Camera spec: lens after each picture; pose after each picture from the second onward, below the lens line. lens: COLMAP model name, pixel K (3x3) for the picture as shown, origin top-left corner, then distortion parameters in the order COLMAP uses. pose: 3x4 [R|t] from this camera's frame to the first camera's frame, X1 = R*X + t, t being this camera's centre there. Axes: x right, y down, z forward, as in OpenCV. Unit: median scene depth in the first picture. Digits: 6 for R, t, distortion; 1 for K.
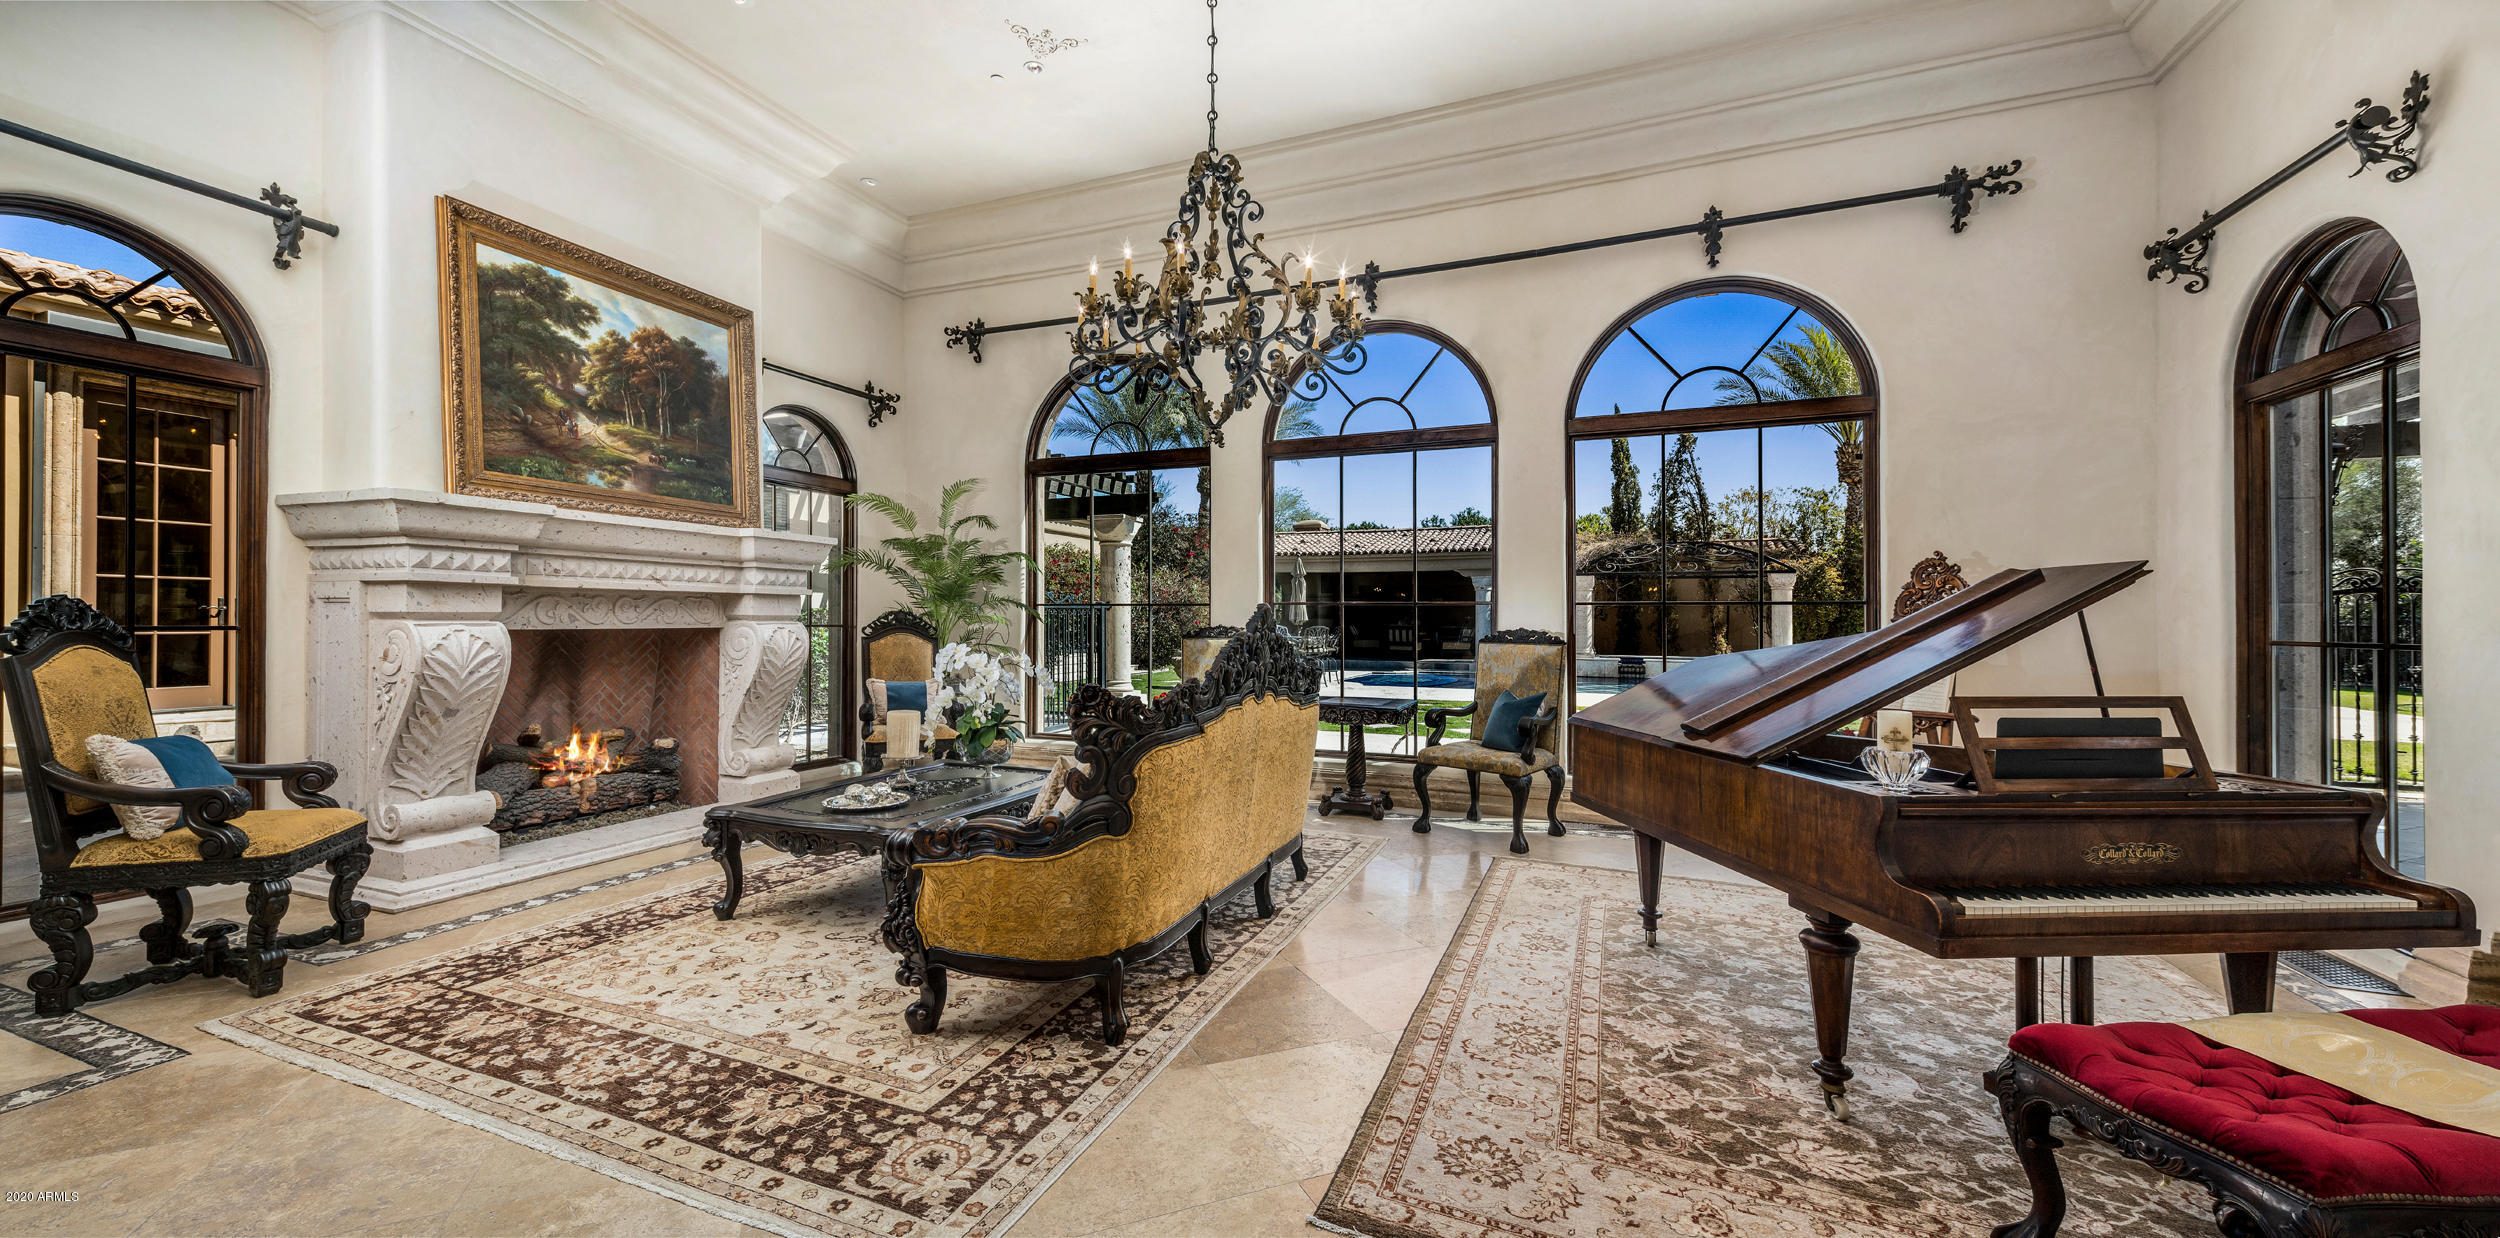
lens RADIAL K [[910.9, 0, 1237.7], [0, 910.9, 618.2], [0, 0, 1]] dist [0.000942, 0.000113]
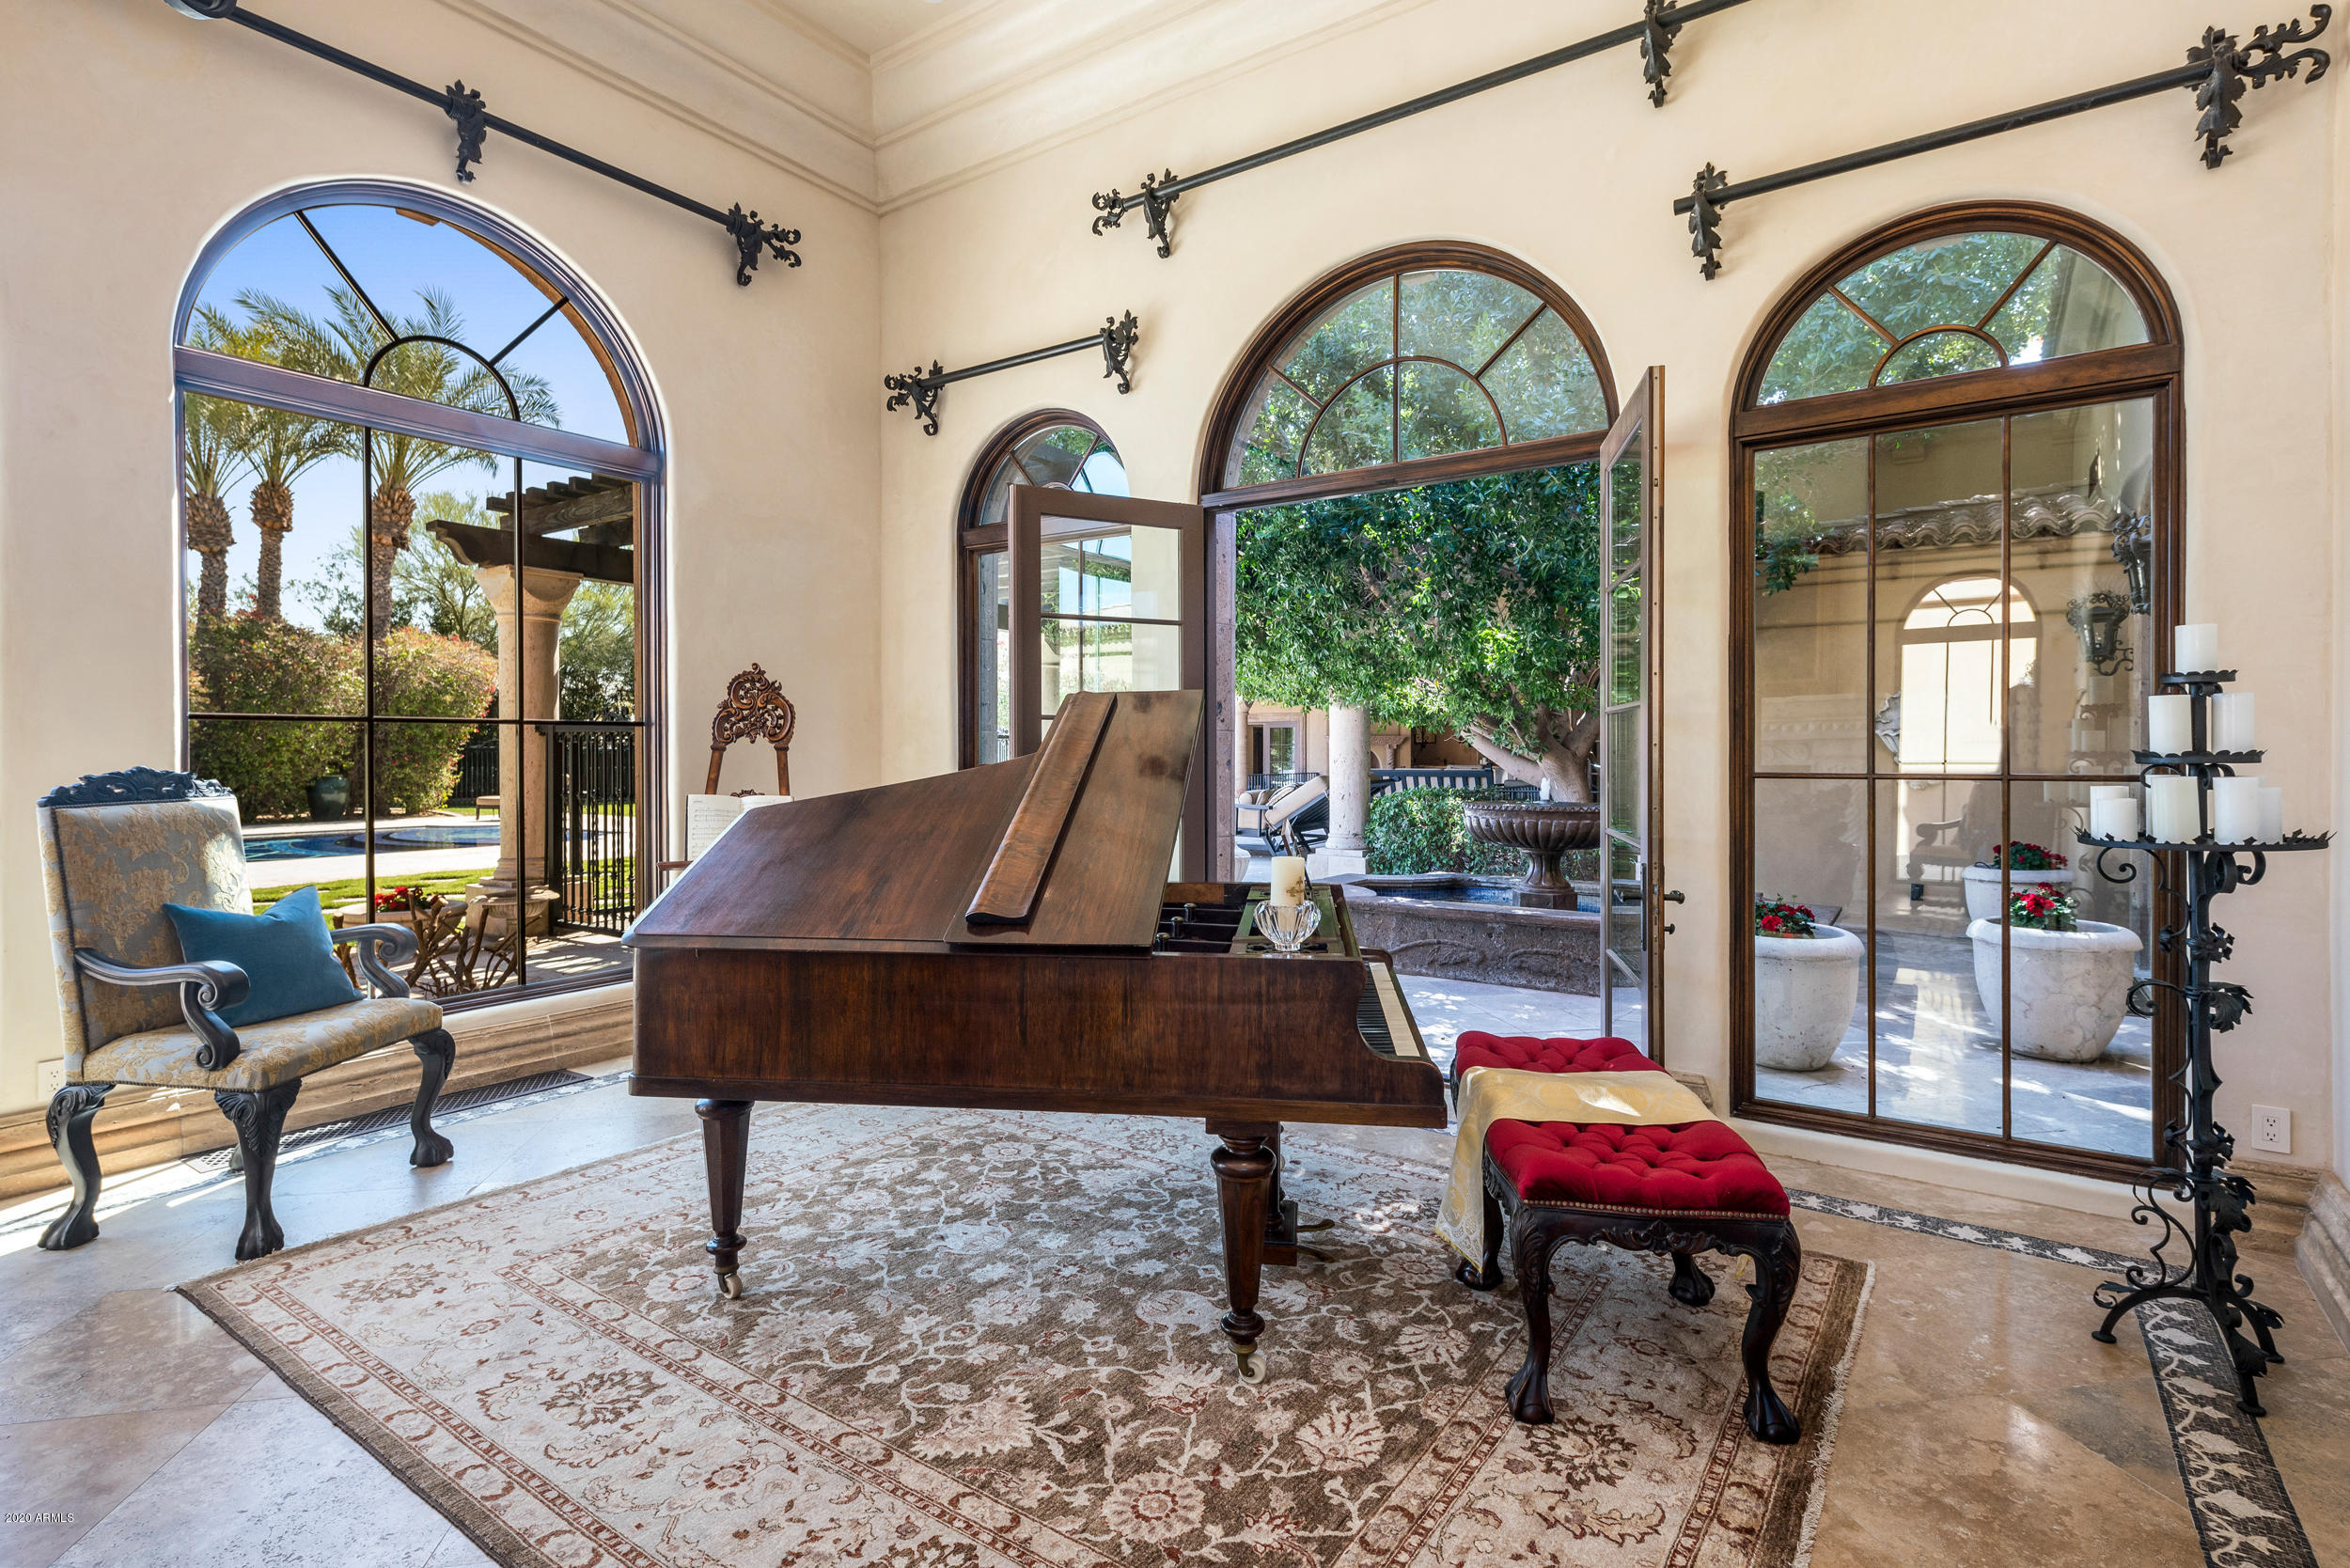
lens RADIAL K [[1120.4, 0, 1180.1], [0, 1120.4, 750.3], [0, 0, 1]] dist [0.010759, 0.000110]
pose [[0.220107, -0.005613, 0.975460, -0.209231], [-0.001033, 0.999982, 0.005987, -0.001755], [-0.975475, -0.002326, 0.220097, 0.593360]]
